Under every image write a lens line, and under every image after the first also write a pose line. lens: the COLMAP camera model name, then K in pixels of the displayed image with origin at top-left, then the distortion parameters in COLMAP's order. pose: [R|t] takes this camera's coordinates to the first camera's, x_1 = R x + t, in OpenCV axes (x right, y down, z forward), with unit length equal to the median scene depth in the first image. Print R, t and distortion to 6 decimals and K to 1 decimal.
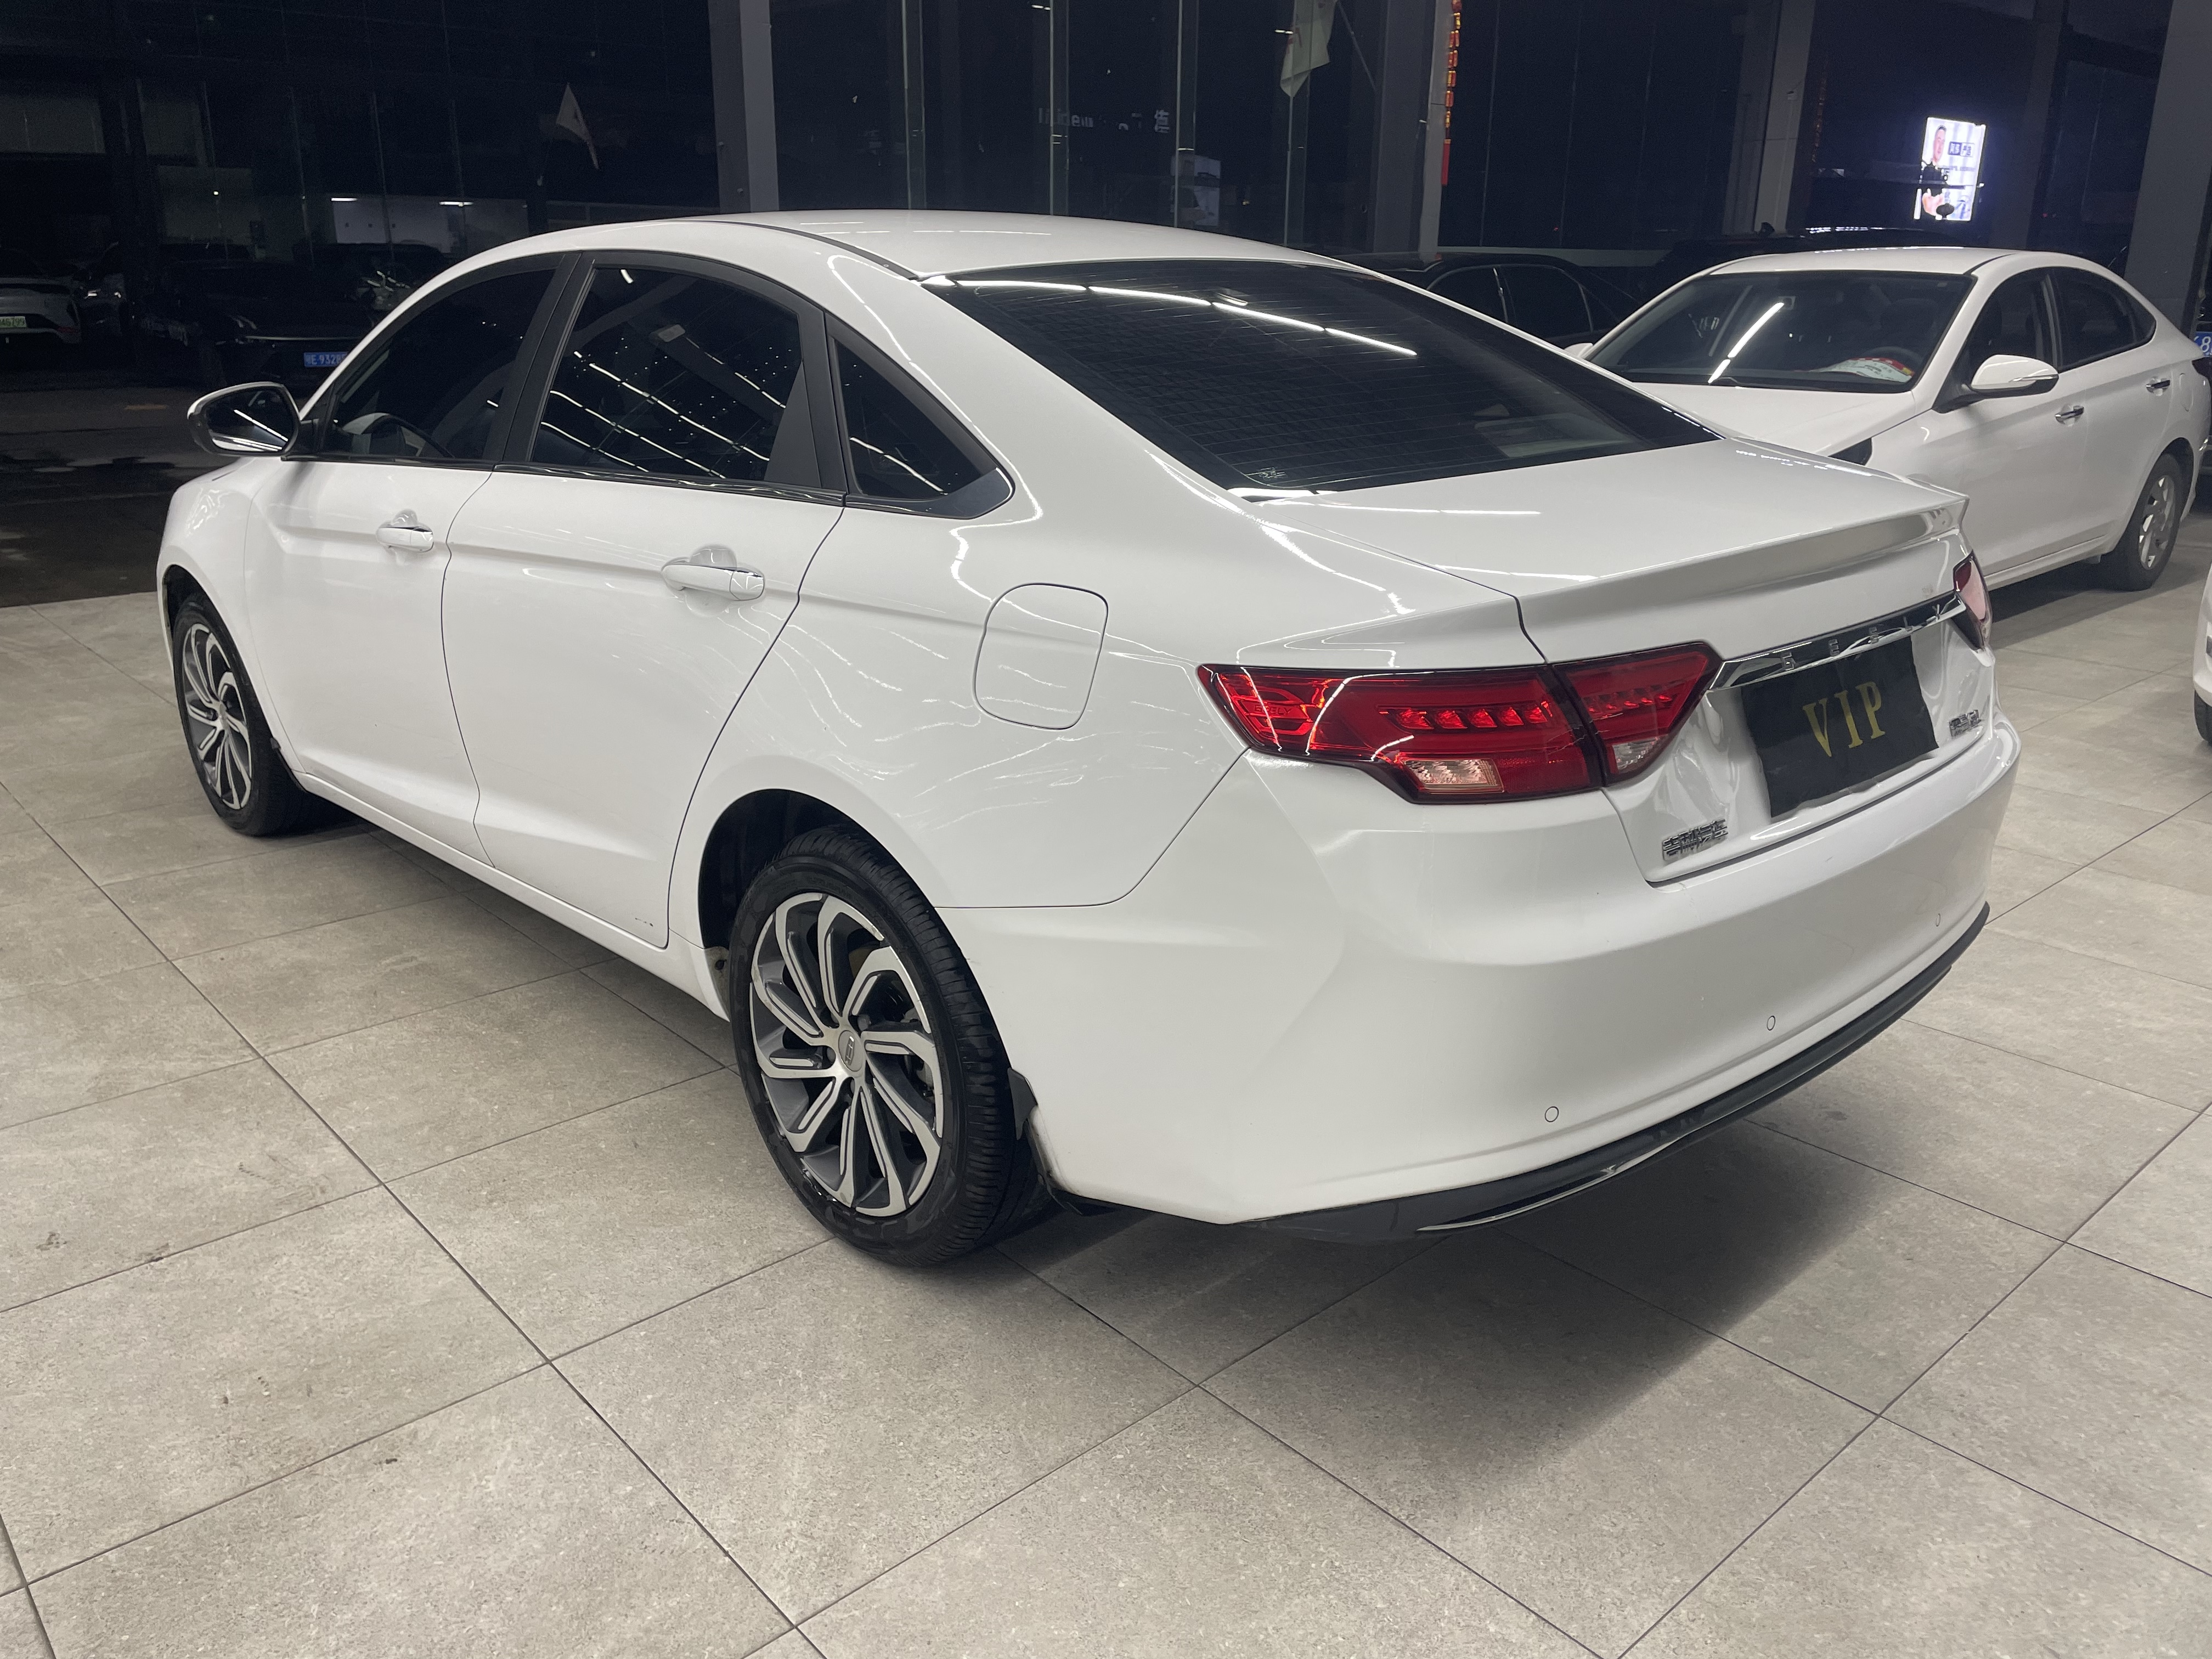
lens RADIAL K [[1656.3, 0, 1106.0], [0, 1656.3, 829.5], [0, 0, 1]] dist [0.011004, -0.003075]
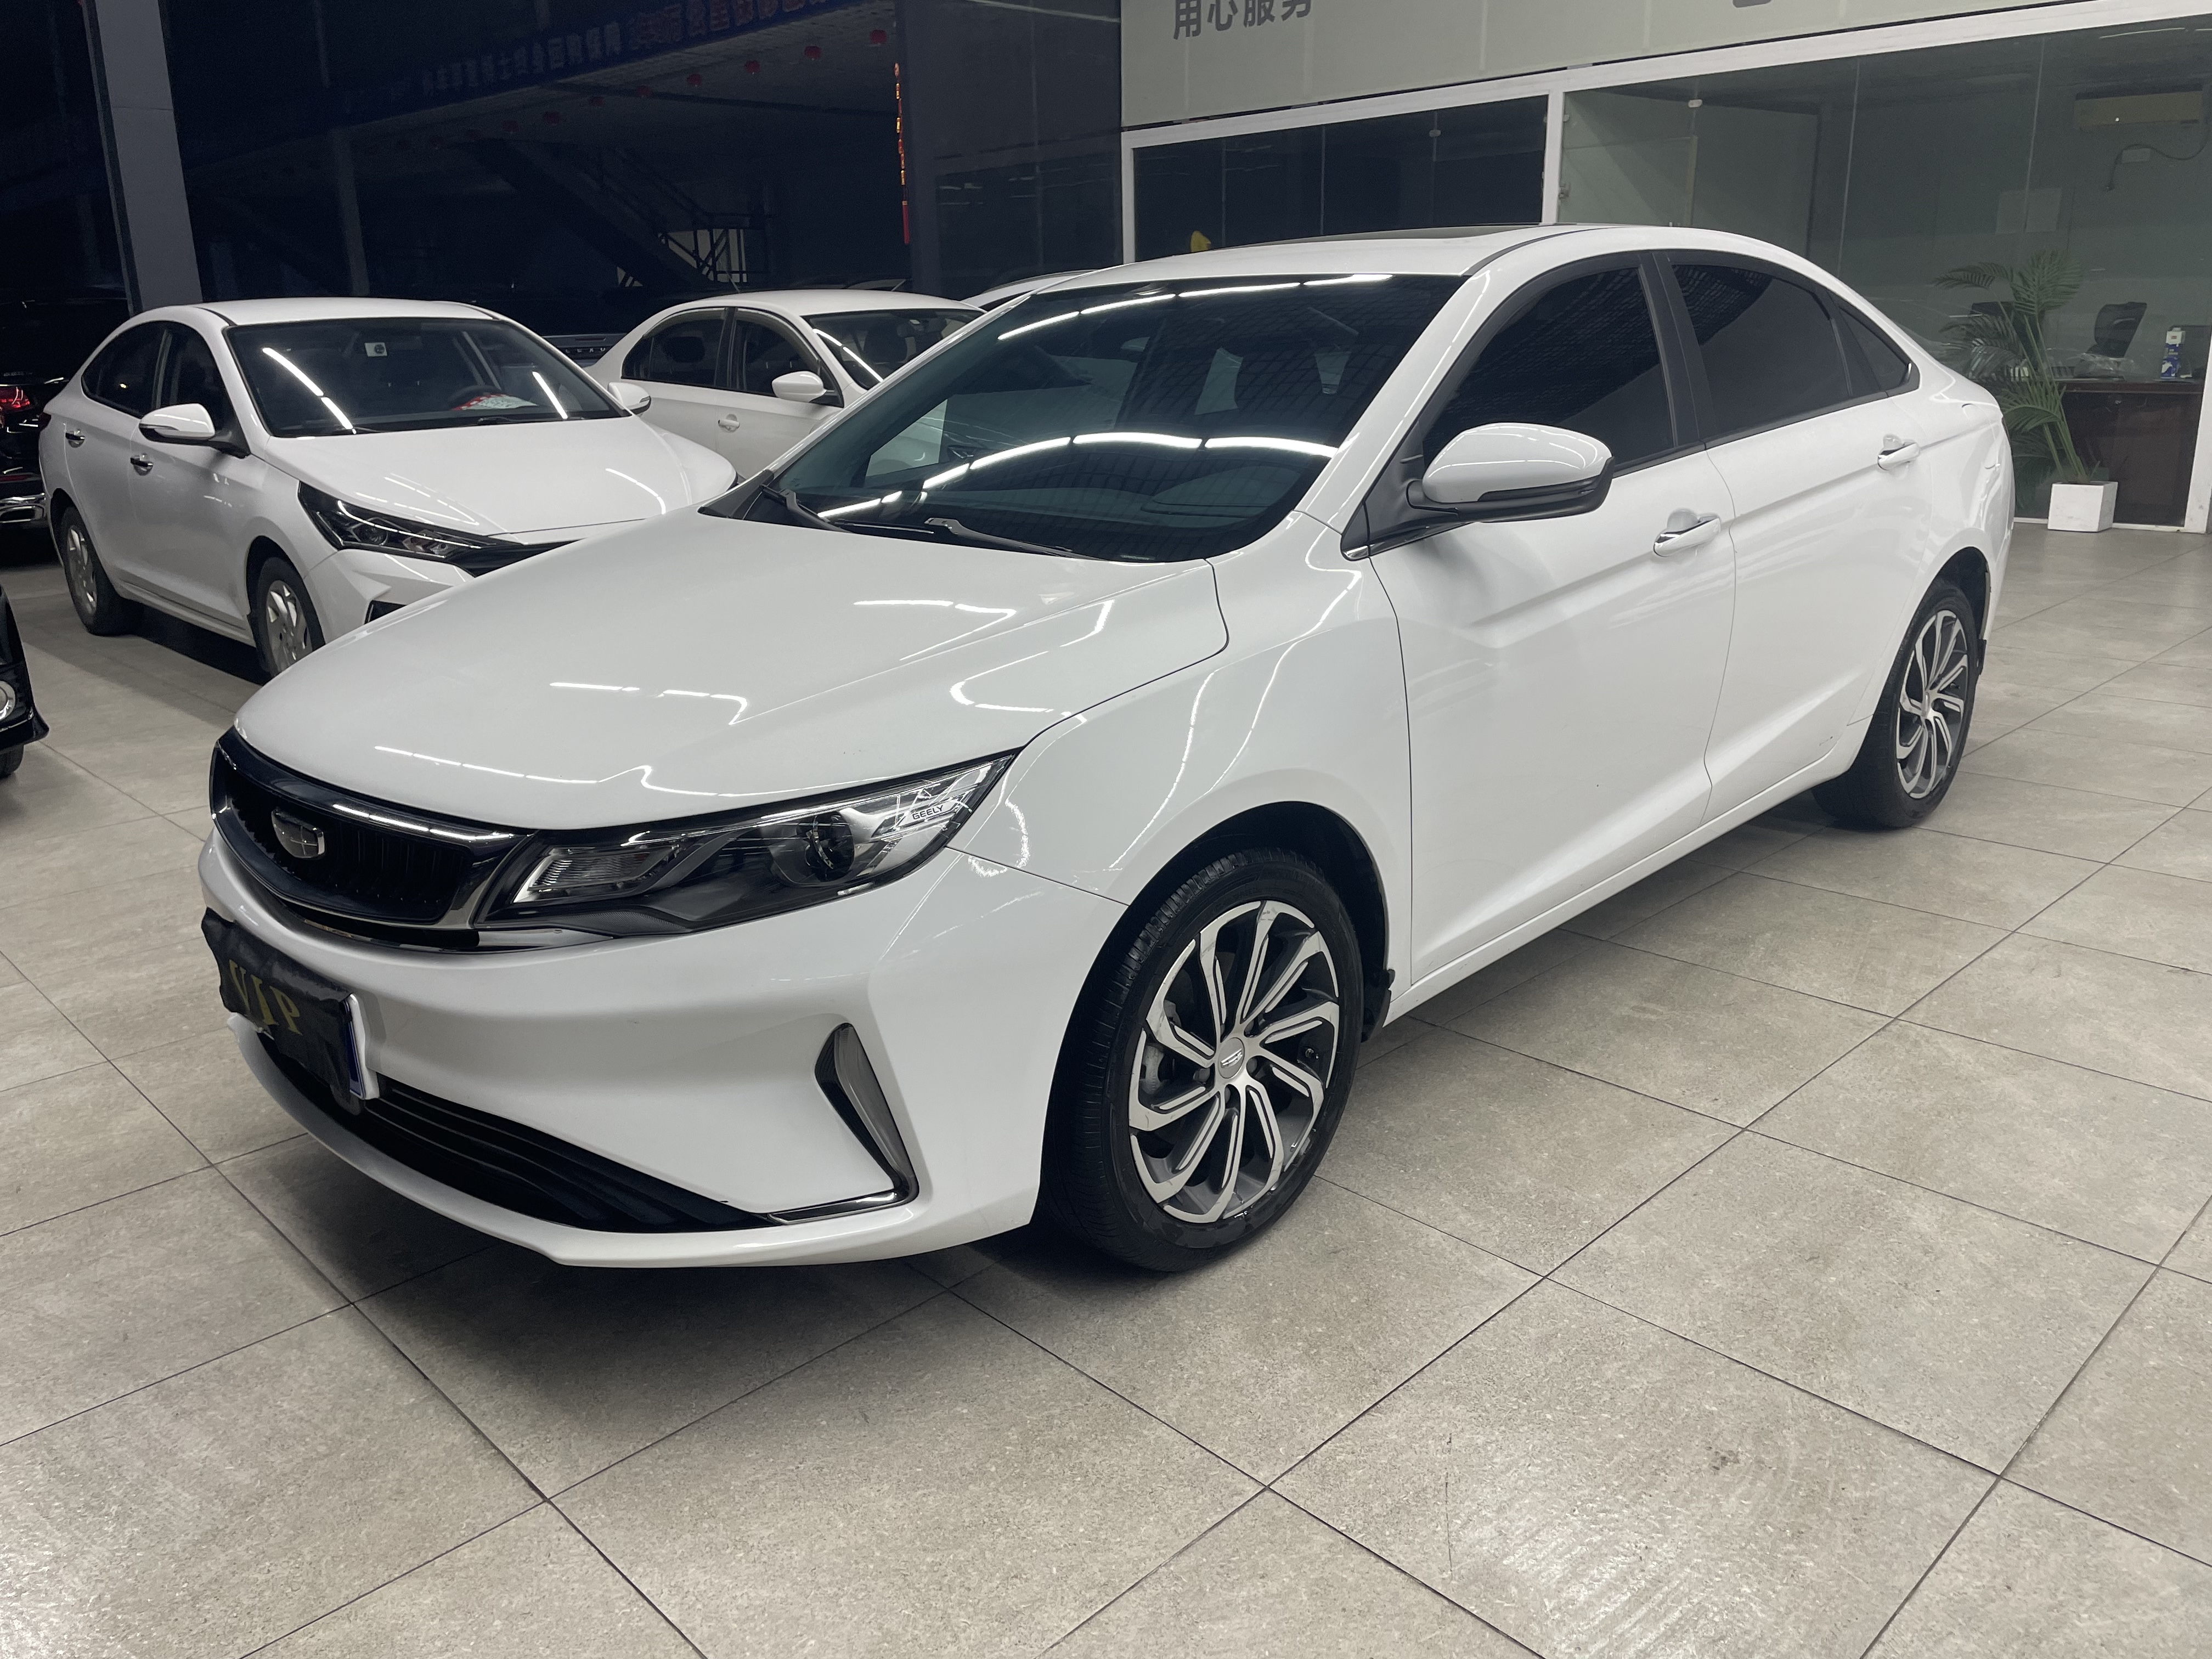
lens RADIAL K [[1656.3, 0, 1106.0], [0, 1656.3, 829.5], [0, 0, 1]] dist [0.011004, -0.003075]
pose [[-0.035282, -0.294676, 0.954946, -1.351014], [0.337873, 0.895758, 0.288895, -0.405041], [-0.940530, 0.332843, 0.067959, 1.266994]]
